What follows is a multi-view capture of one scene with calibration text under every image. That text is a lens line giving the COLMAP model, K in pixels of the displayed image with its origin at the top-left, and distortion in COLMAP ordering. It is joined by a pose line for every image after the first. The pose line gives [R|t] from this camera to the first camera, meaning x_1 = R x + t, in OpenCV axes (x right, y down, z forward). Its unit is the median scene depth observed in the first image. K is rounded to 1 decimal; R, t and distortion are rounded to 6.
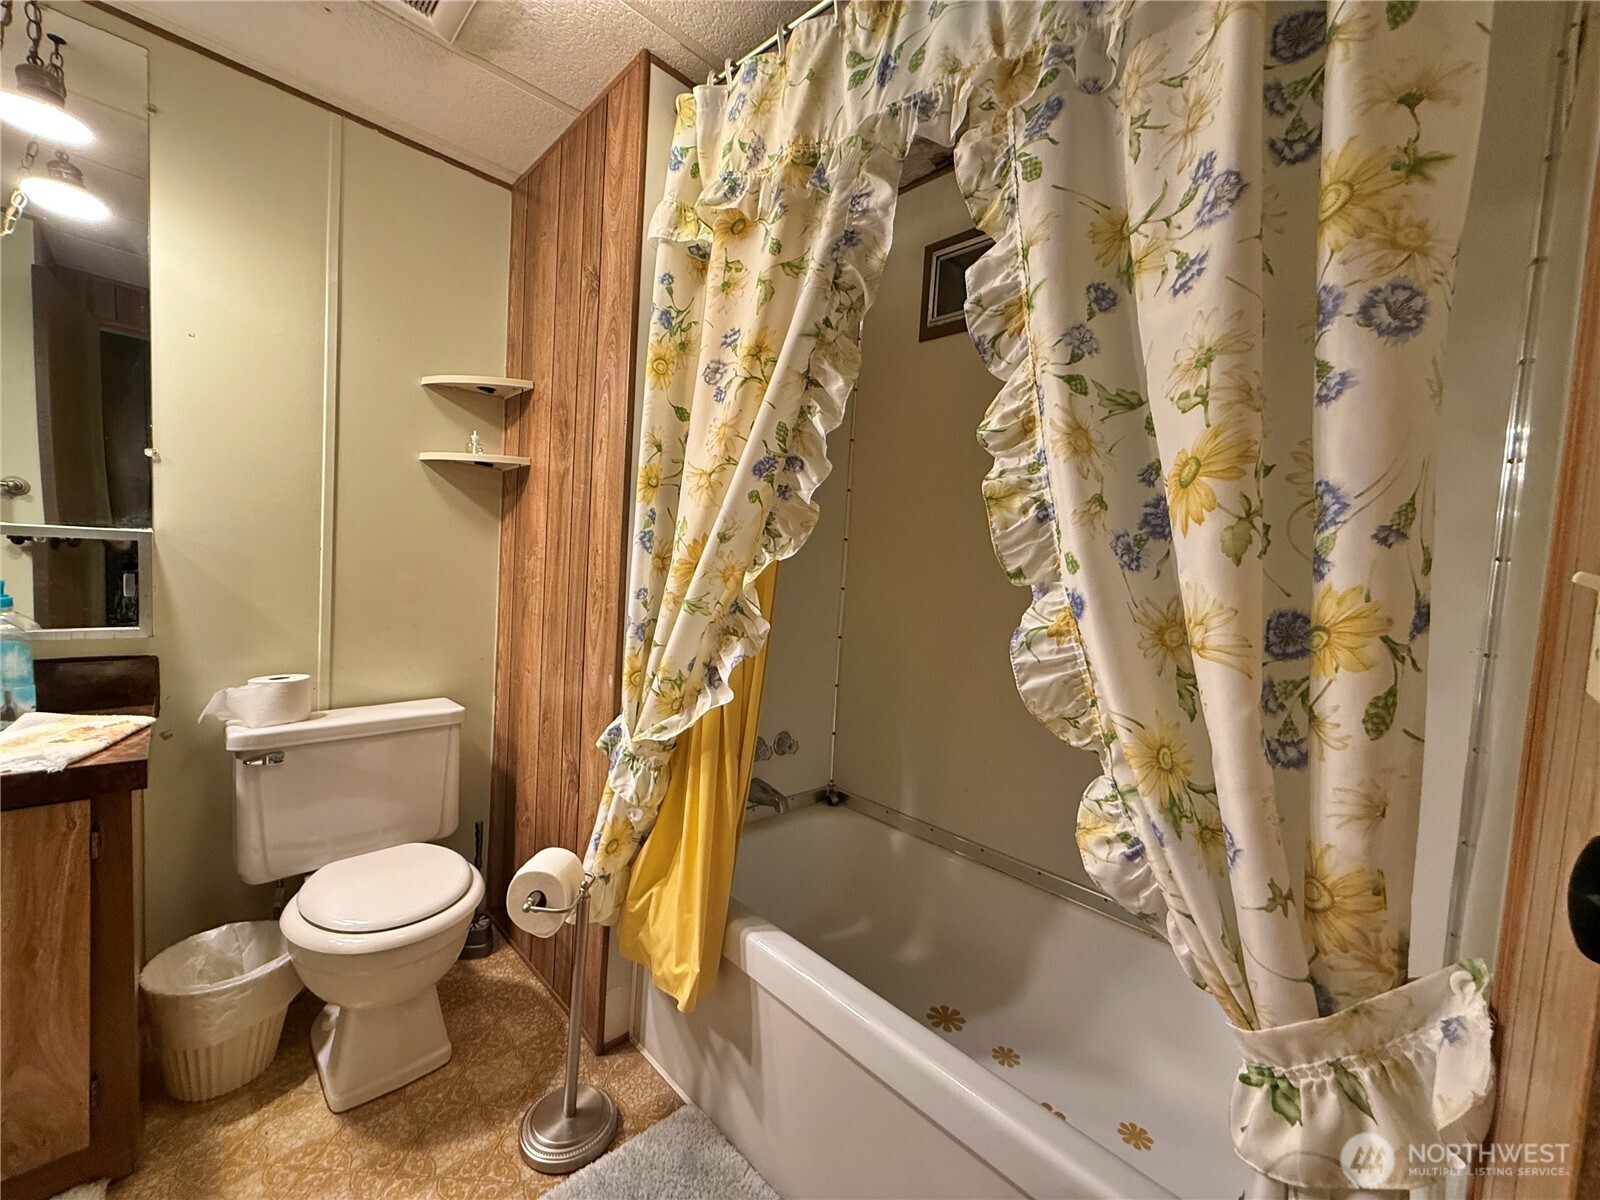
lens RADIAL K [[635.1, 0, 790.3], [0, 635.1, 597.6], [0, 0, 1]] dist [0.002345, -0.000015]
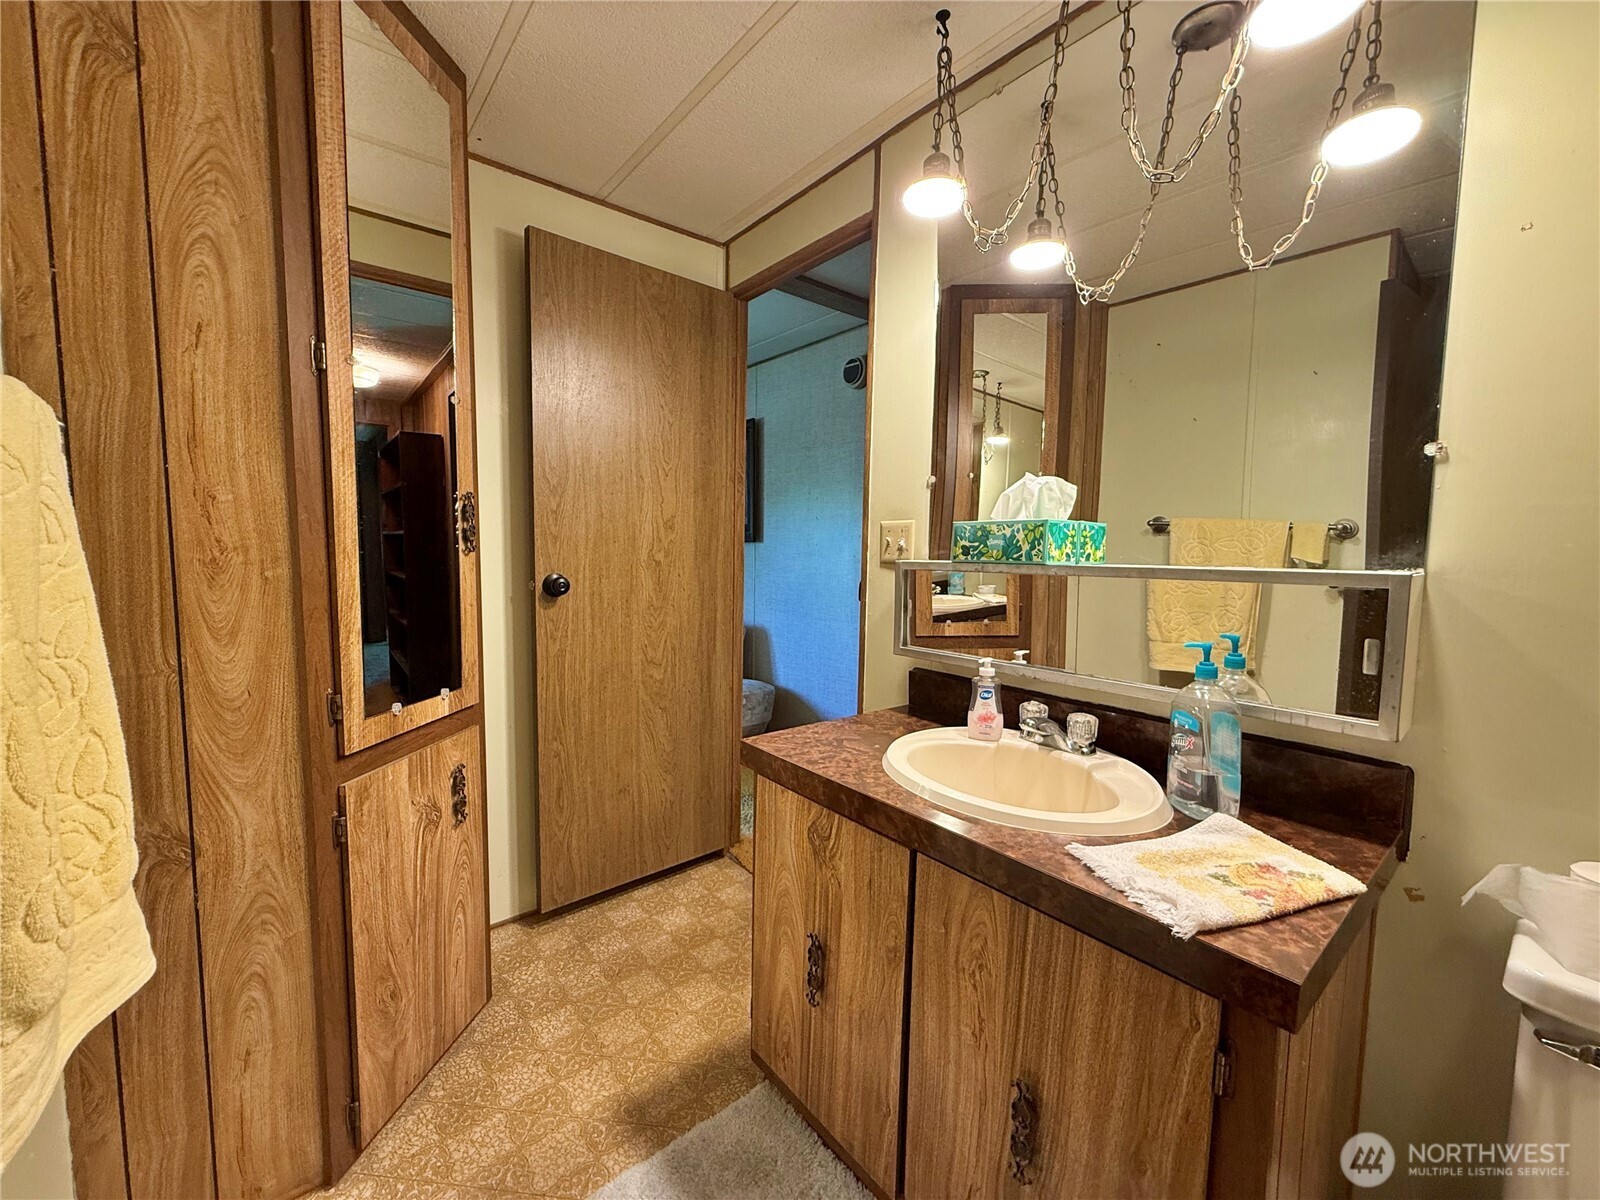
lens RADIAL K [[635.1, 0, 793.6], [0, 635.1, 599.3], [0, 0, 1]] dist [0.002345, -0.000015]
pose [[-0.075013, 0.022466, -0.996929, -0.340633], [-0.085128, 0.995952, 0.028849, -0.045808], [0.993542, 0.087031, -0.072797, 0.449228]]
